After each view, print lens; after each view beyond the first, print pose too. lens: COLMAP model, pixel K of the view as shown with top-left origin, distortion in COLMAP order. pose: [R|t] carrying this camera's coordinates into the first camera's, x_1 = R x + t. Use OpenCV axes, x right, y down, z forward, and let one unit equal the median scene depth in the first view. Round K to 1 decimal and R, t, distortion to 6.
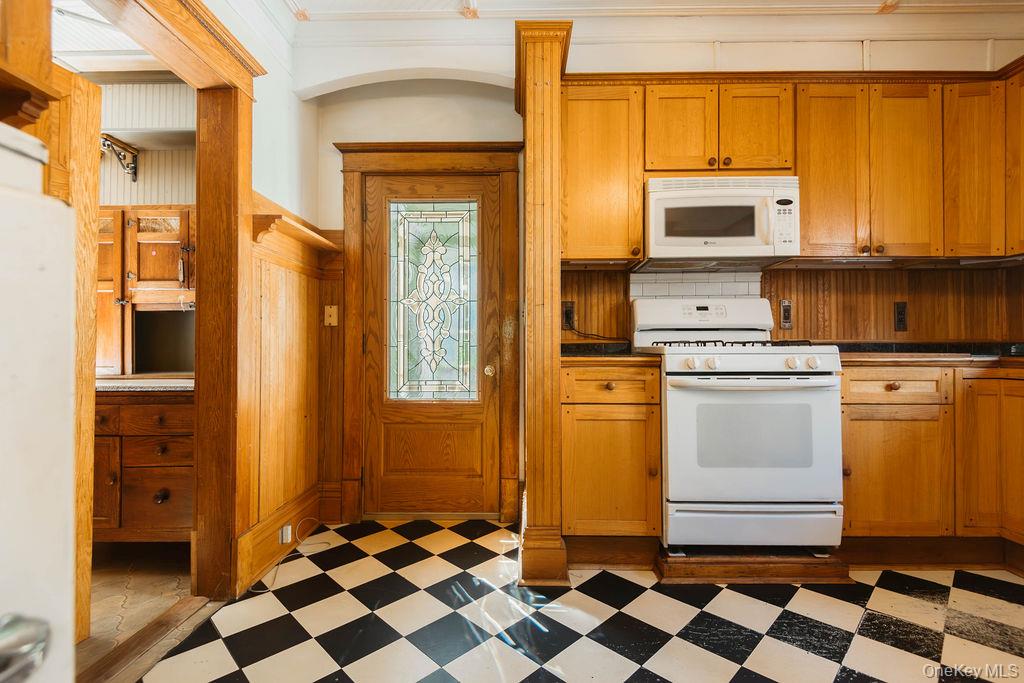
lens RADIAL K [[471.8, 0, 509.9], [0, 471.8, 339.8], [0, 0, 1]] dist [0.001657, -0.001517]
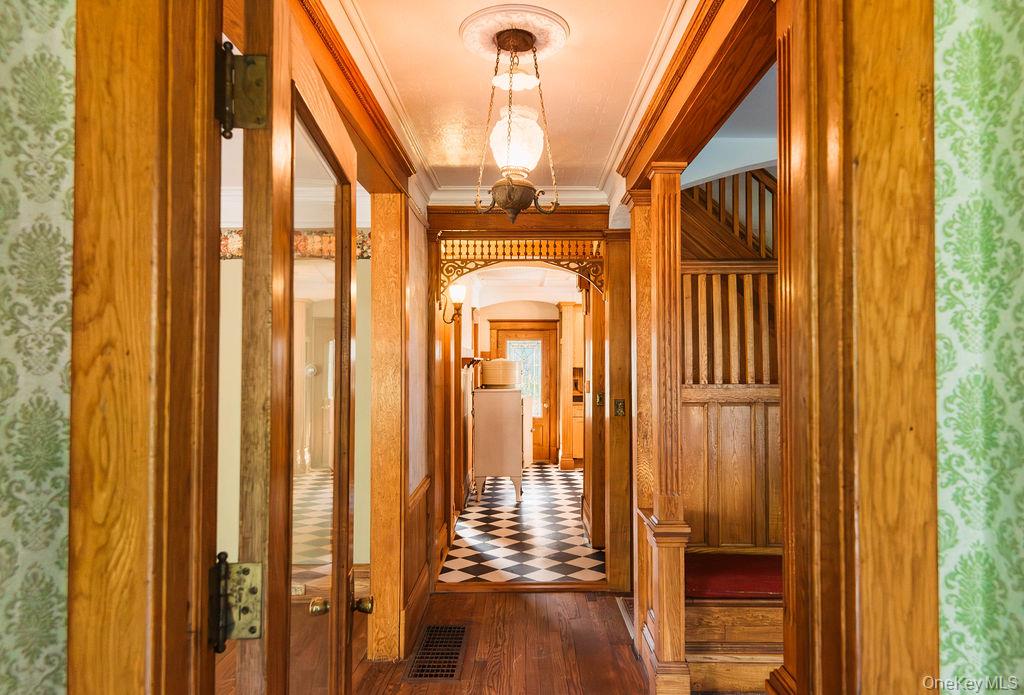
lens RADIAL K [[667.8, 0, 513.9], [0, 667.8, 350.0], [0, 0, 1]] dist [-0.002552, -0.000760]
pose [[0.999961, -0.003187, -0.008182, -0.190294], [0.003085, 0.999918, -0.012455, -0.195019], [0.008221, 0.012430, 0.999889, -2.684649]]
